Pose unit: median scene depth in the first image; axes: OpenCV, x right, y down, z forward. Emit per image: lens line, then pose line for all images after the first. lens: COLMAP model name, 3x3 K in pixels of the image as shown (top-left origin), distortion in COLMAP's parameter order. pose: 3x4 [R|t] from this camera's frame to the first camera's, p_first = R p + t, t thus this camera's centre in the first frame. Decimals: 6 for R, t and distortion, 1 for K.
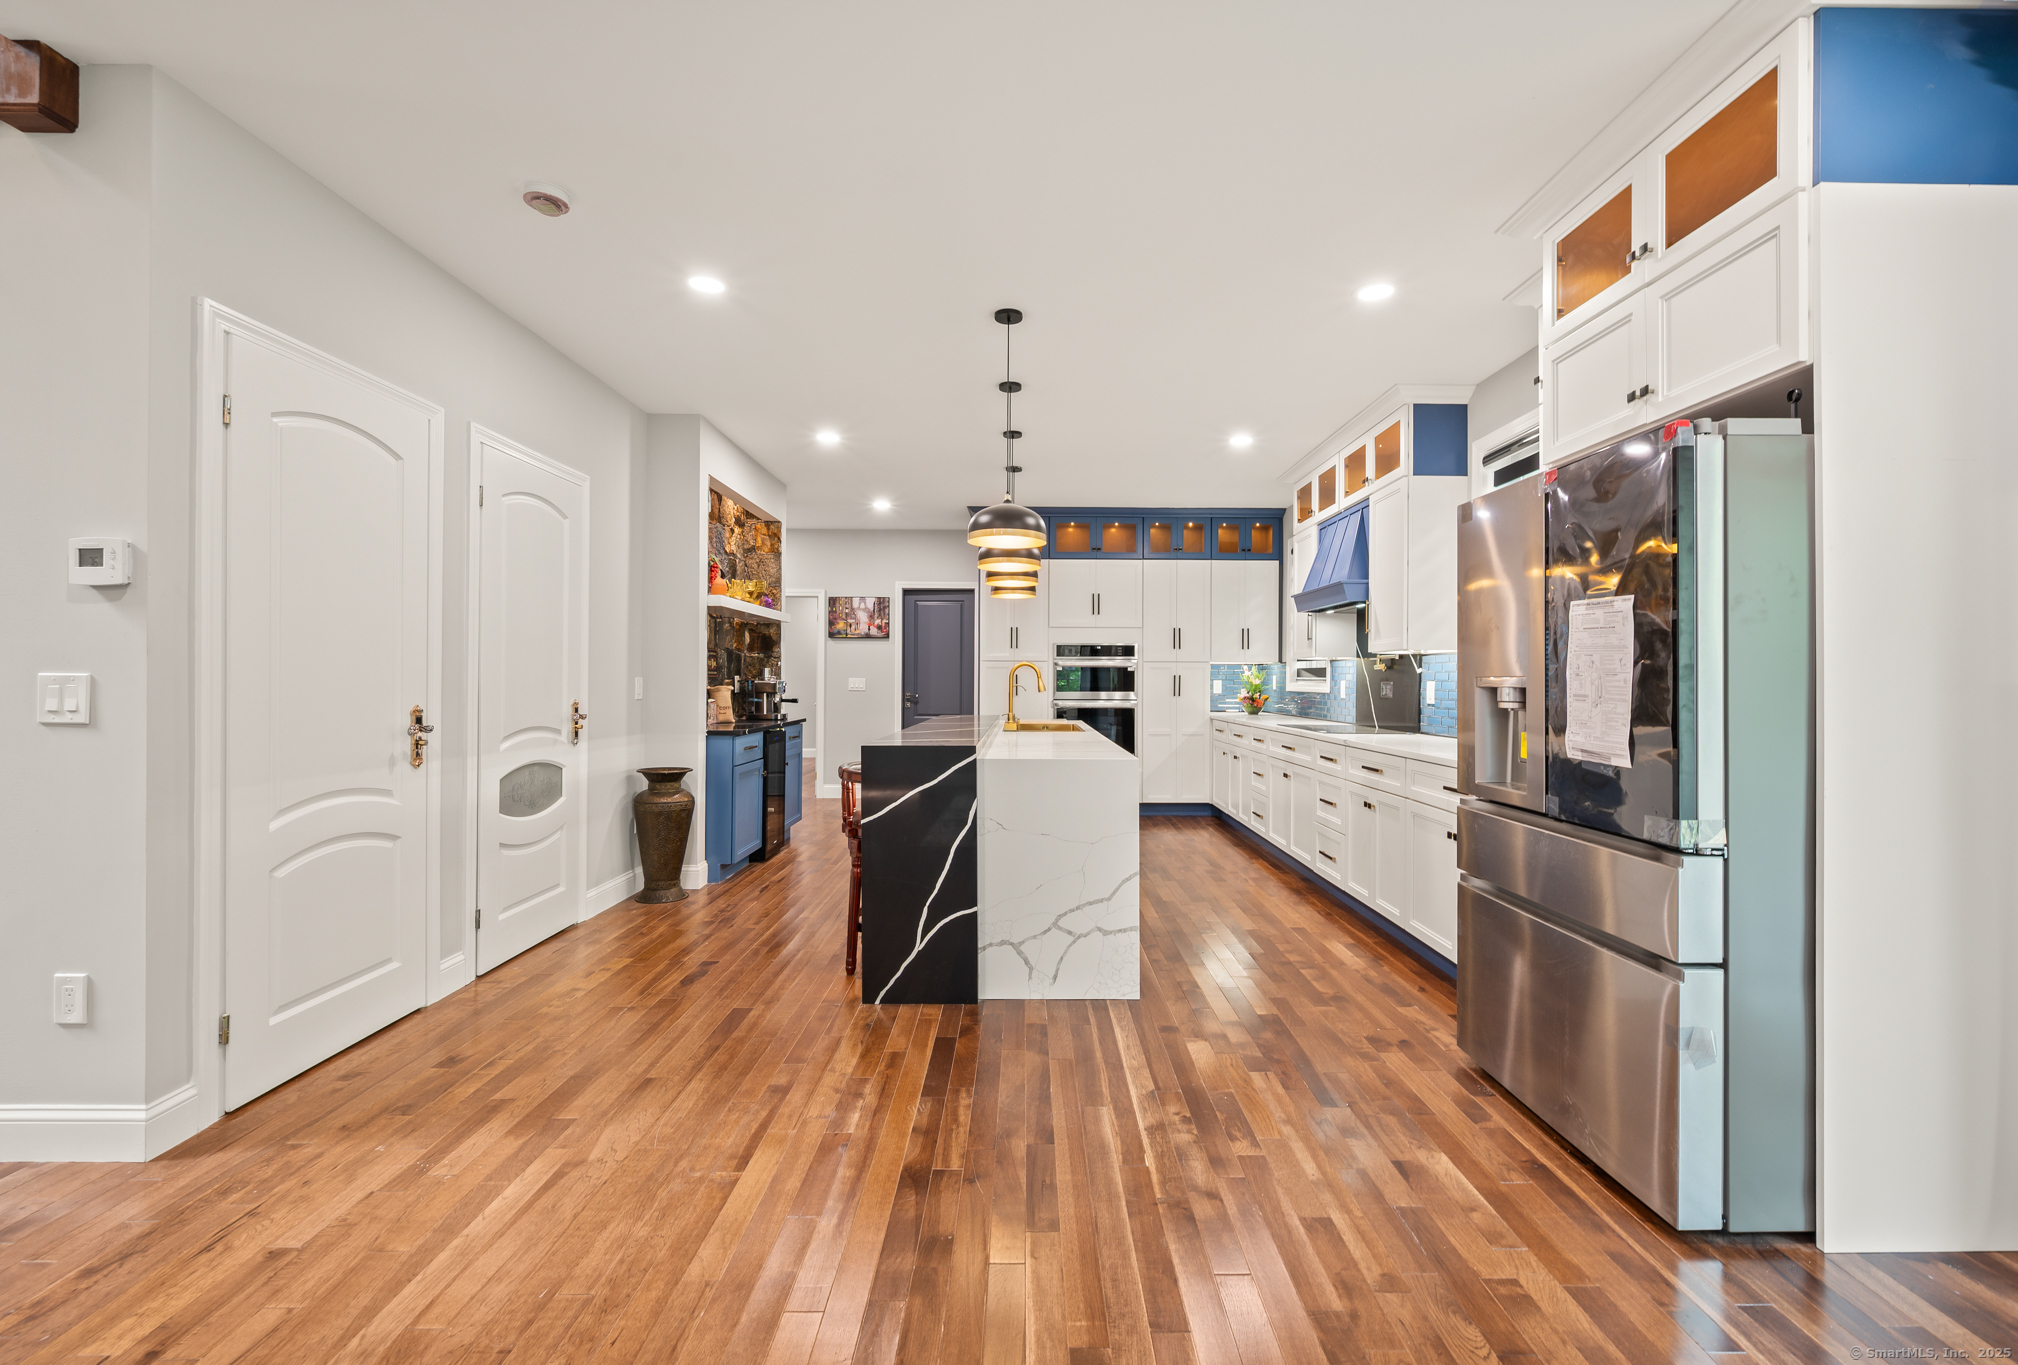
lens RADIAL K [[831.2, 0, 1047.0], [0, 831.2, 673.5], [0, 0, 1]] dist [-0.001899, -0.000445]
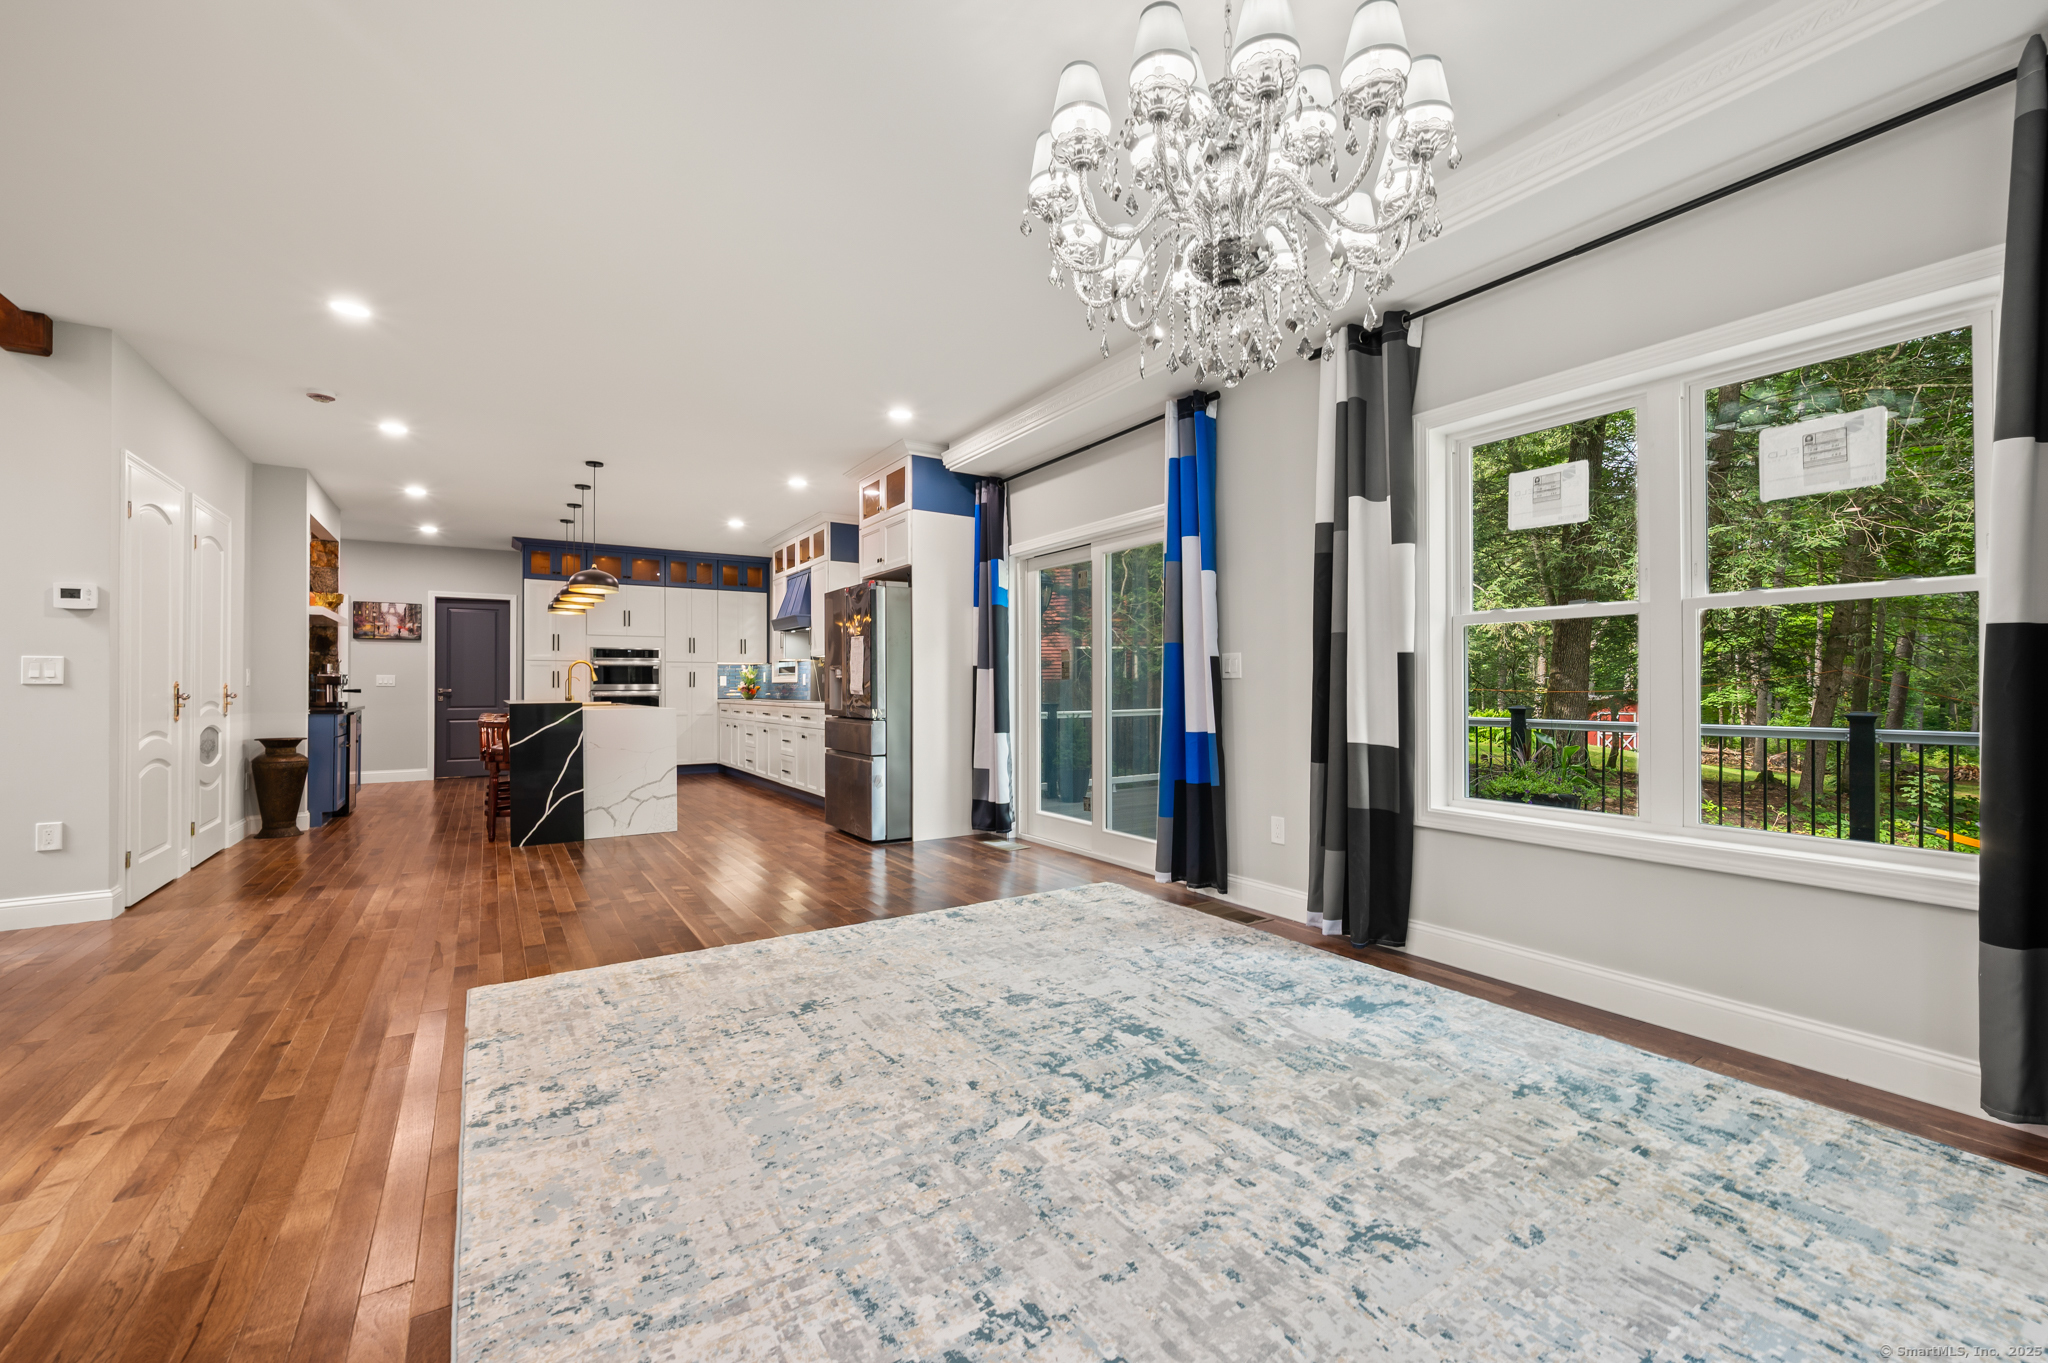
lens RADIAL K [[817.5, 0, 1031.4], [0, 817.5, 682.3], [0, 0, 1]] dist [0.000474, -0.000031]
pose [[0.849389, -0.004671, 0.527746, -0.112763], [0.002831, 0.999987, 0.004294, 0.020624], [-0.527759, -0.002153, 0.849391, -0.623038]]
